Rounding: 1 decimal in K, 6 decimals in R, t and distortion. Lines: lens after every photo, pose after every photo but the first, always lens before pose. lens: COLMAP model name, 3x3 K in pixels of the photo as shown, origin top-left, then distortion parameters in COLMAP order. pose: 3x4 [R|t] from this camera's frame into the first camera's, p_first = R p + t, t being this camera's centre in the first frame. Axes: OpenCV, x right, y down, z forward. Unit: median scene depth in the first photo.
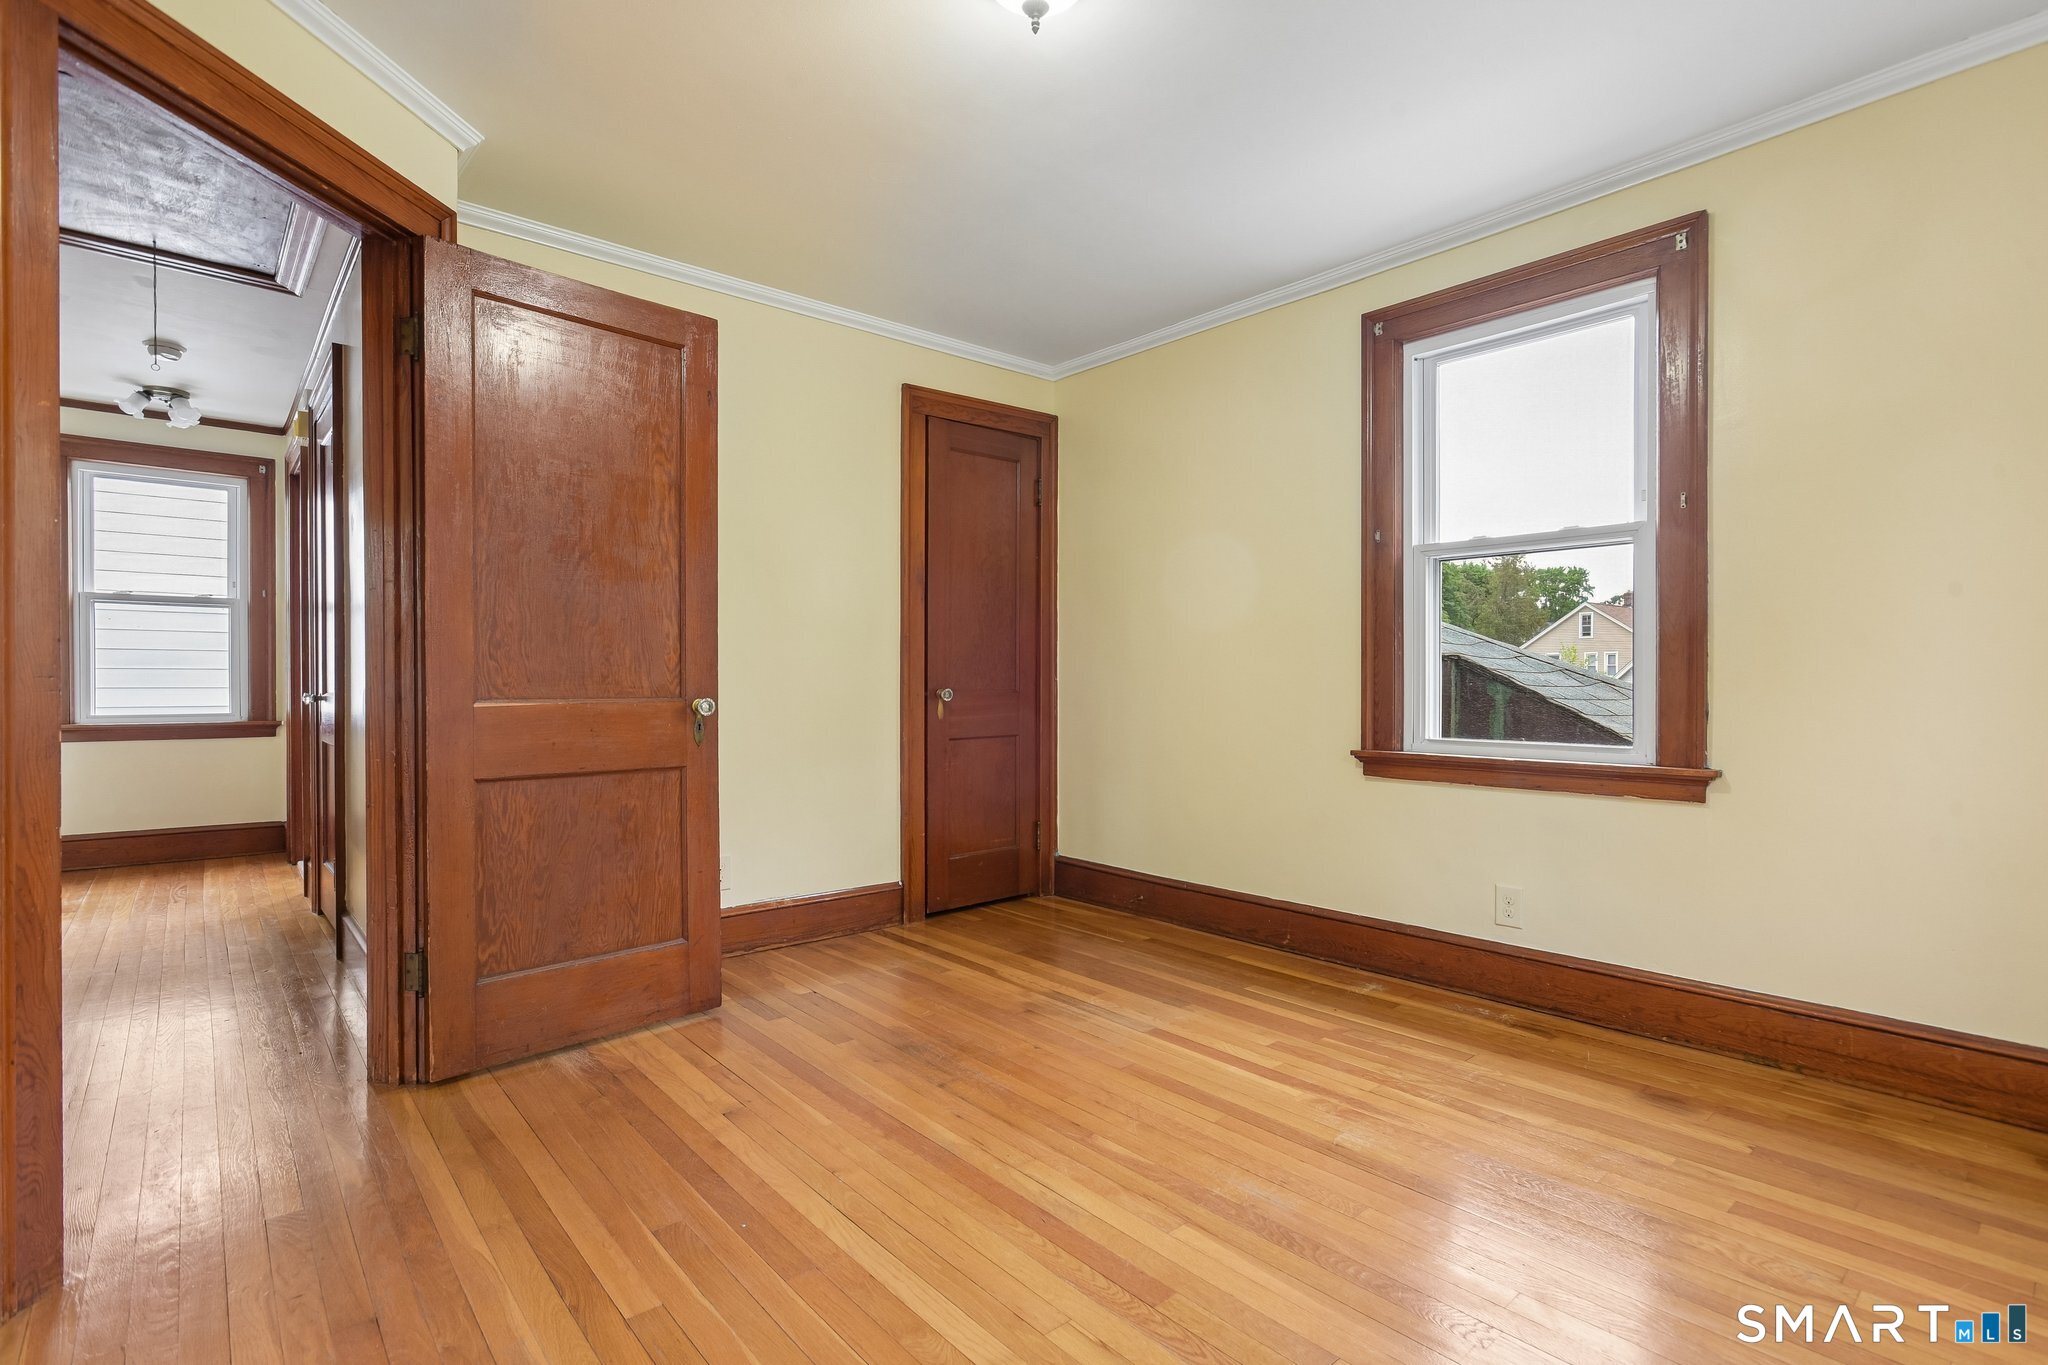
lens RADIAL K [[975.9, 0, 1024.0], [0, 975.9, 682.5], [0, 0, 1]] dist [0.003438, 0.000752]
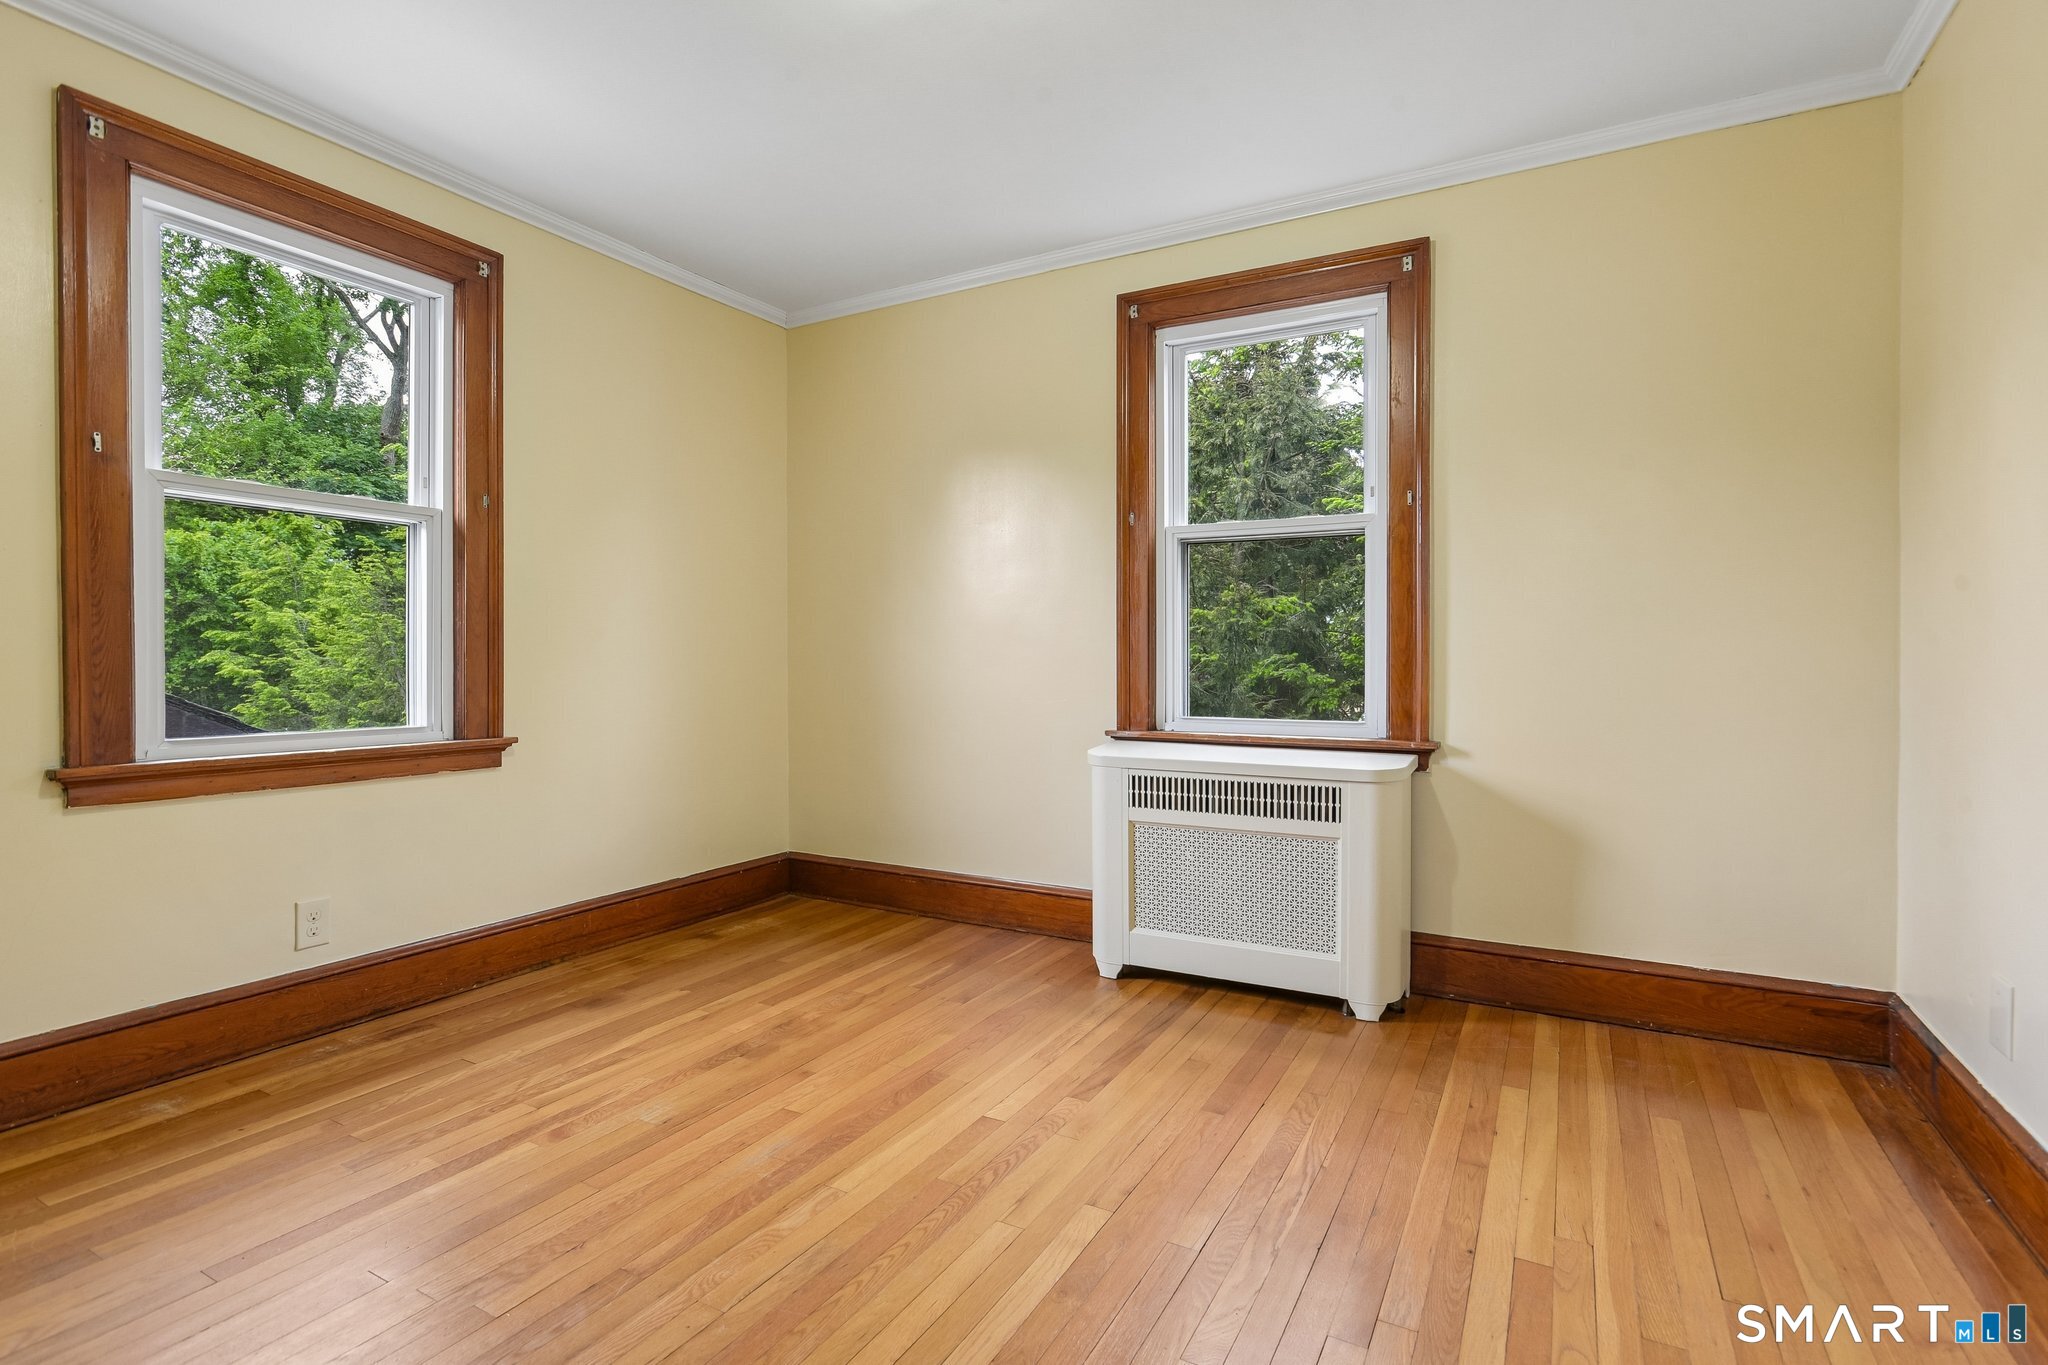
lens RADIAL K [[1019.0, 0, 1028.9], [0, 1019.0, 664.9], [0, 0, 1]] dist [0.001059, 0.000055]
pose [[-0.353691, -0.001987, 0.935360, -0.652421], [0.001433, 0.999995, 0.002666, 0.000356], [-0.935361, 0.002283, -0.353687, 0.840530]]
